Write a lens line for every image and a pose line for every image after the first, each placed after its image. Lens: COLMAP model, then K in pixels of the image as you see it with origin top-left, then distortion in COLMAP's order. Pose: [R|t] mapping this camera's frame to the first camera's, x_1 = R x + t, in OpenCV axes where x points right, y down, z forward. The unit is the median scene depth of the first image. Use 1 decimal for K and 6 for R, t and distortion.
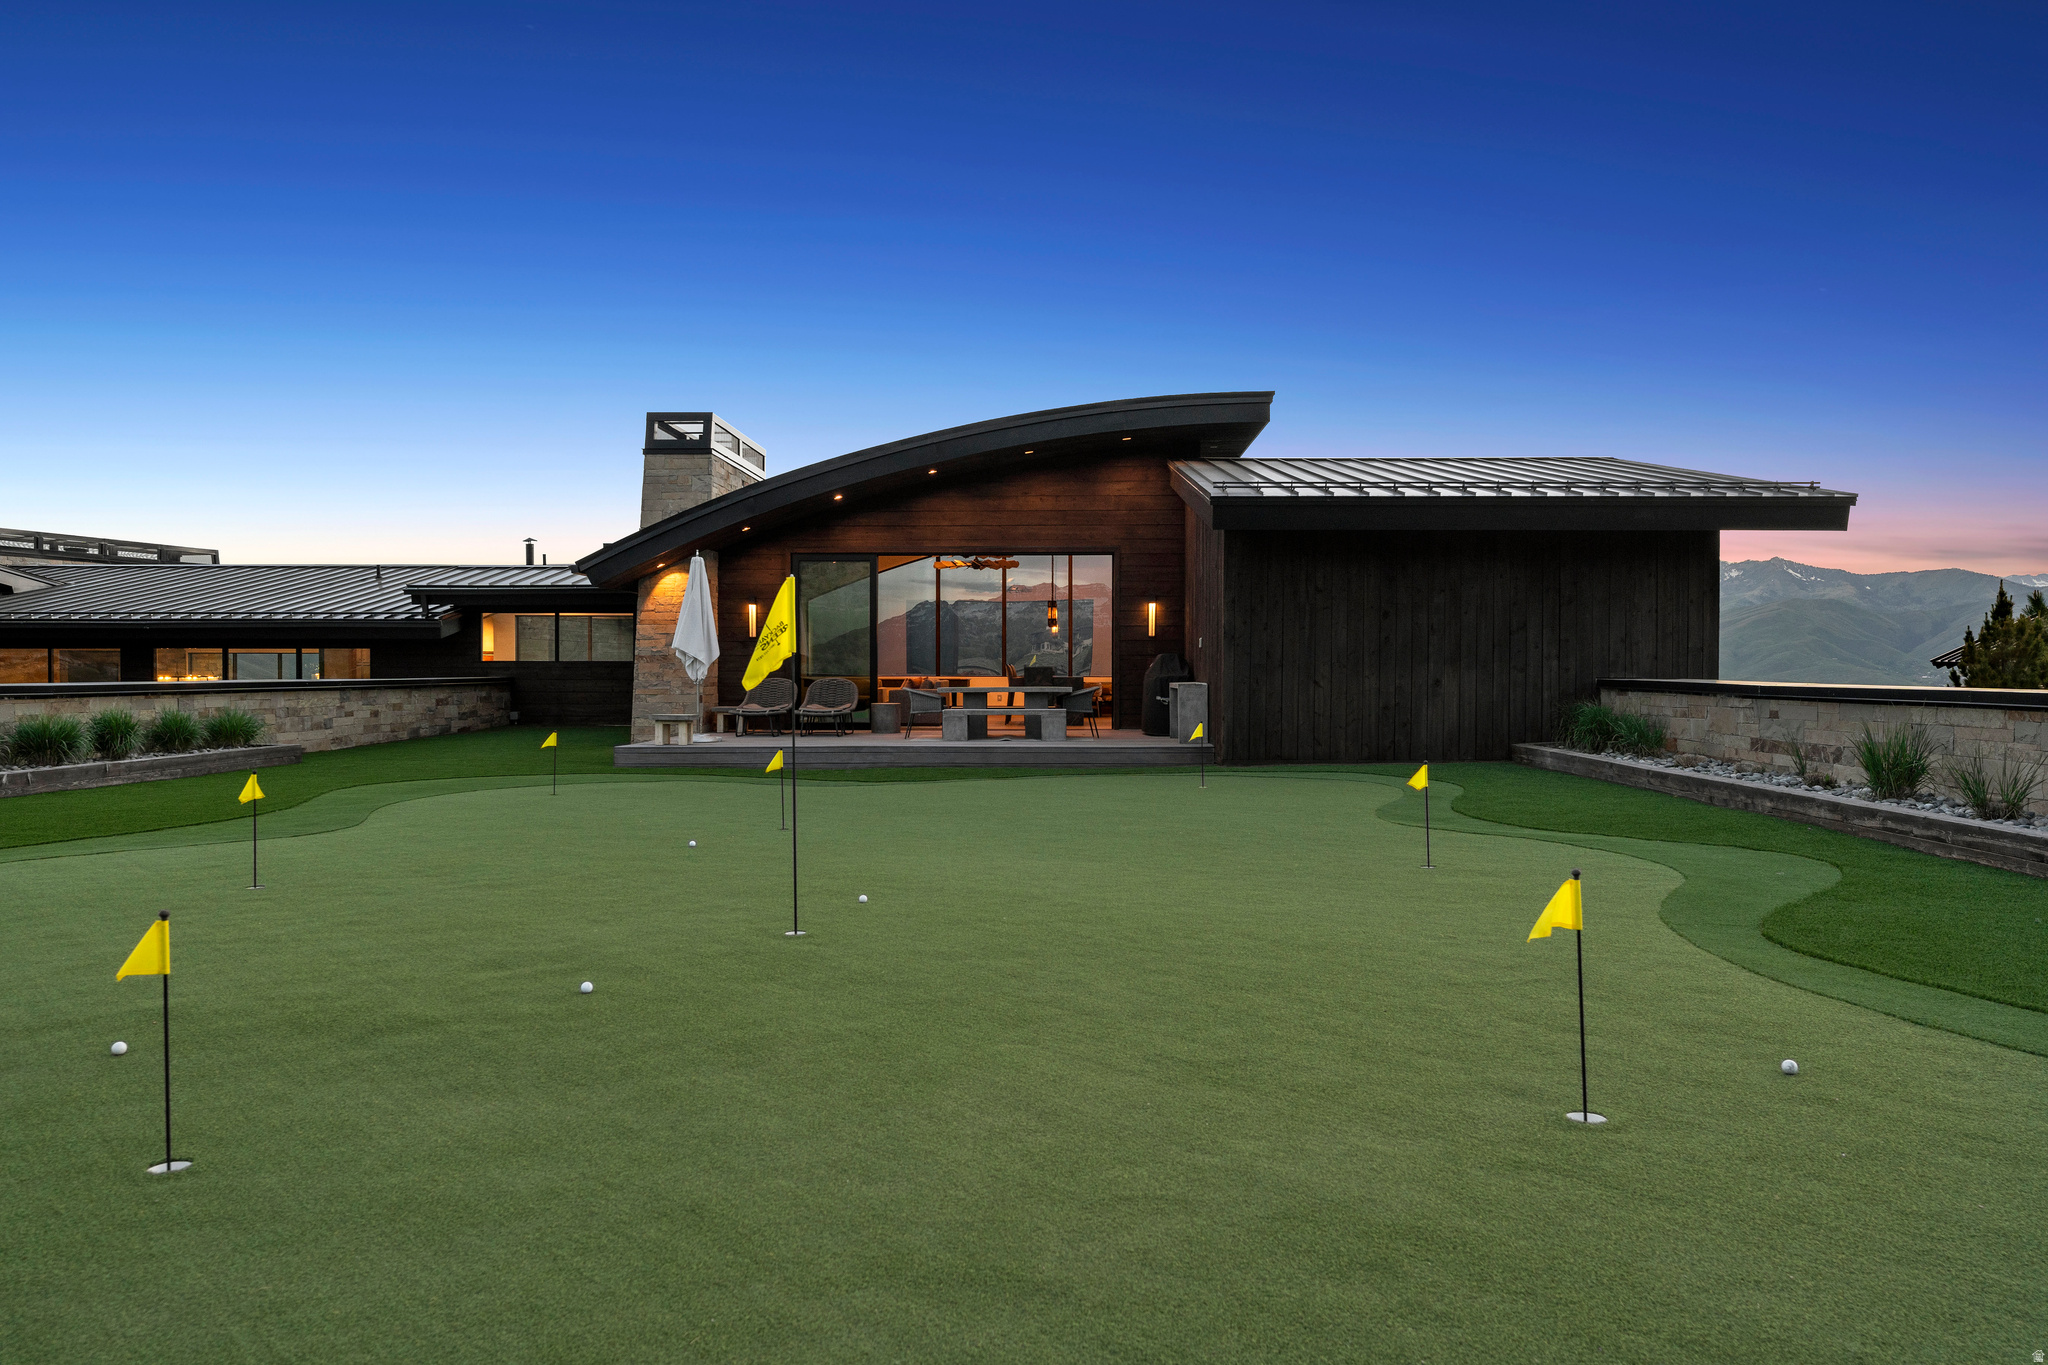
lens RADIAL K [[1385.8, 0, 1034.5], [0, 1385.8, 675.0], [0, 0, 1]] dist [0.015272, -0.014266]
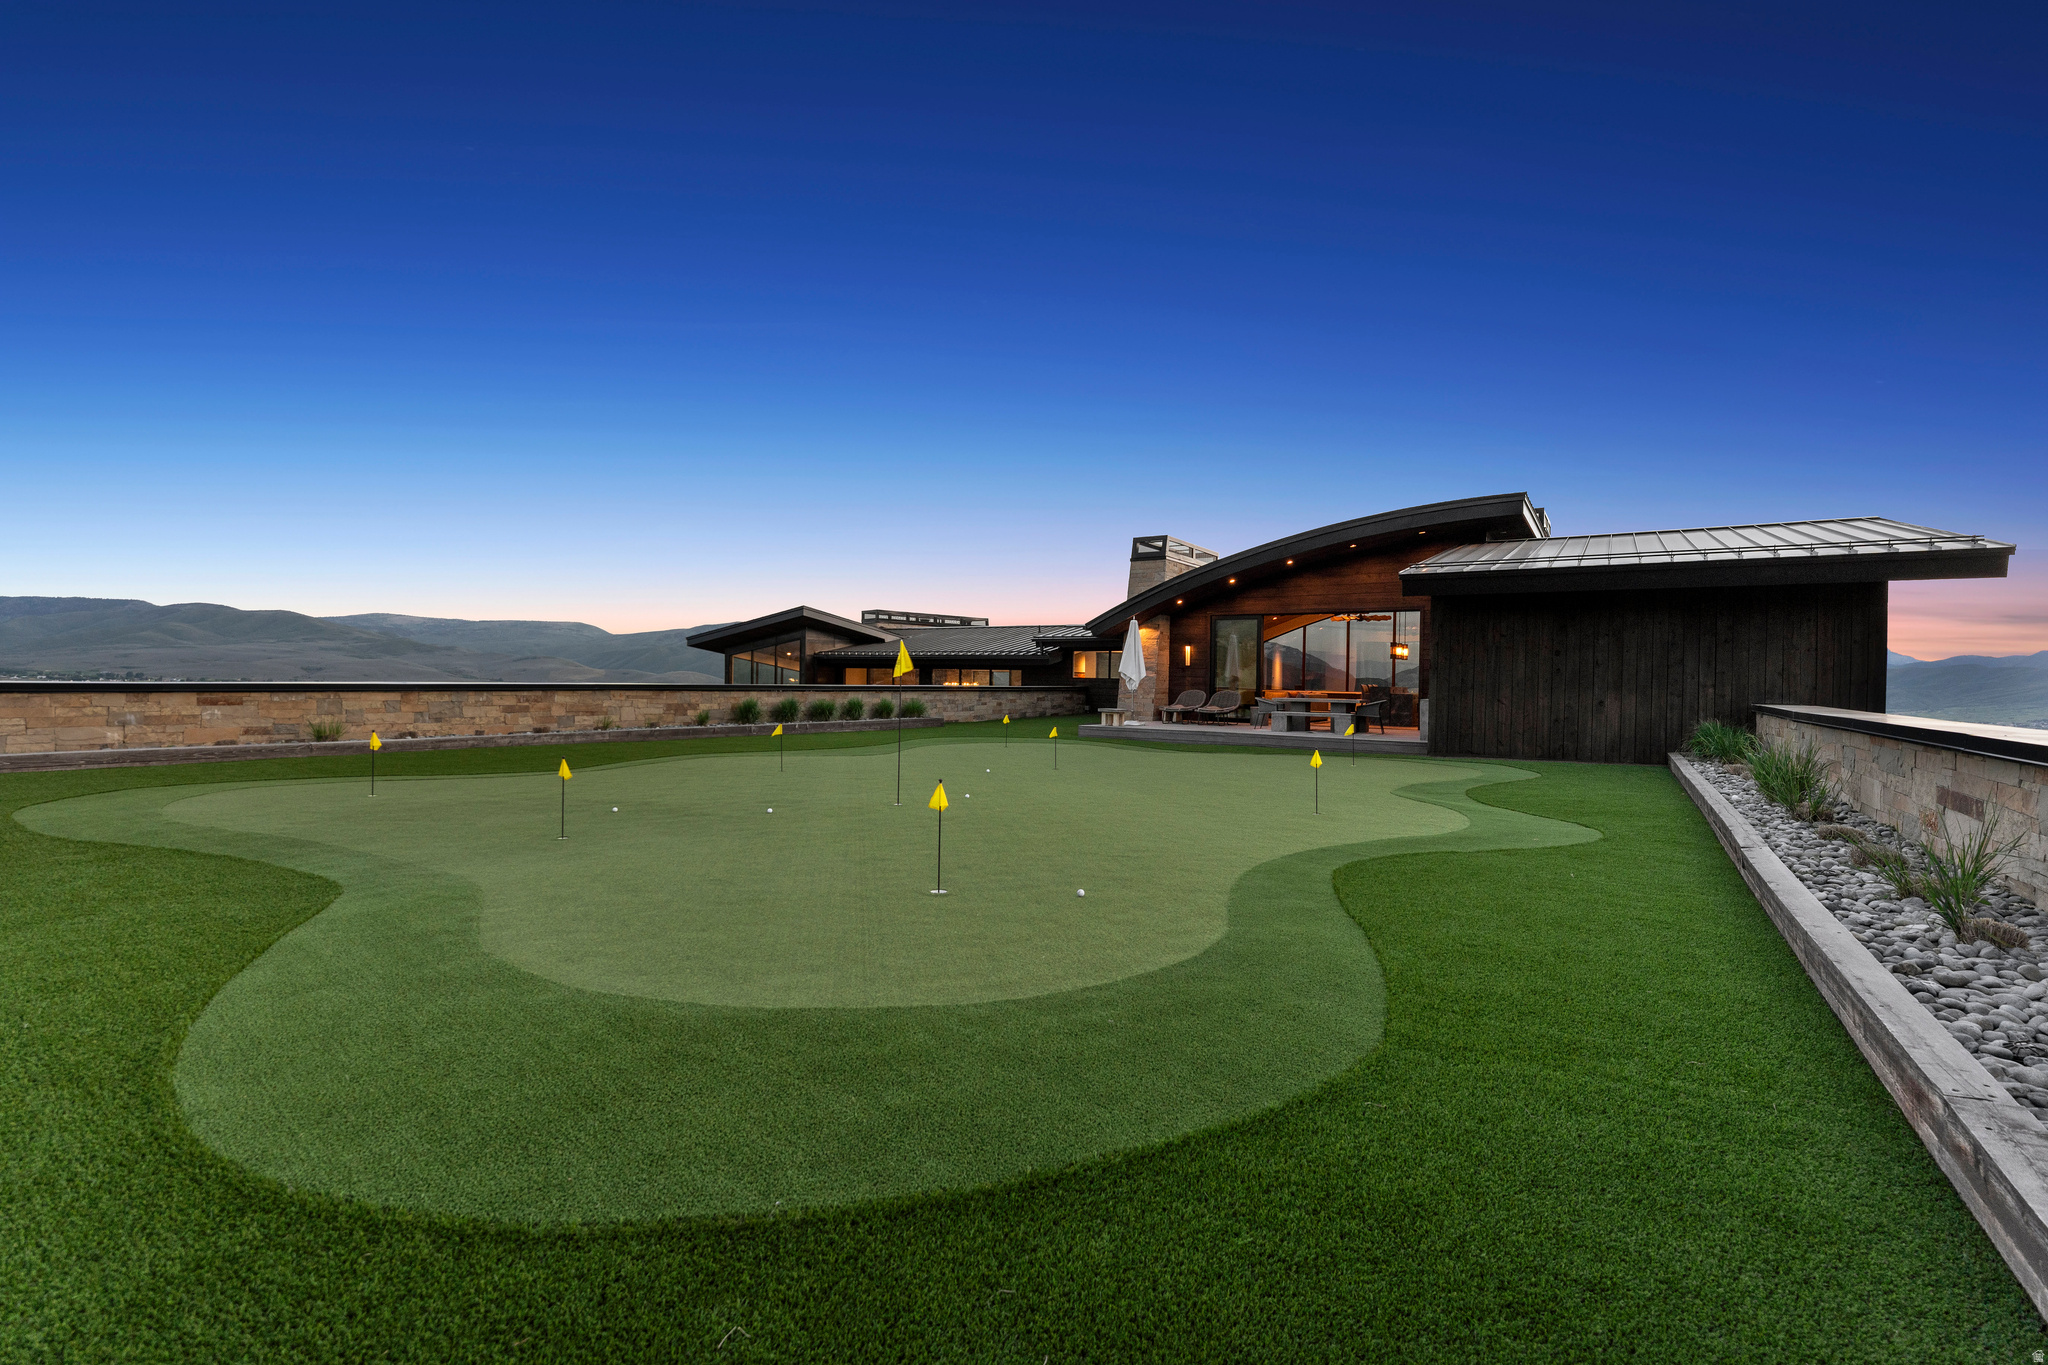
lens RADIAL K [[888.2, 0, 1019.3], [0, 888.2, 683.5], [0, 0, 1]] dist [-0.004757, 0.001607]
pose [[0.839579, 0.017473, -0.542956, 0.220077], [-0.020216, 0.999795, 0.000915, -0.002505], [0.542861, 0.010208, 0.839760, -0.020972]]
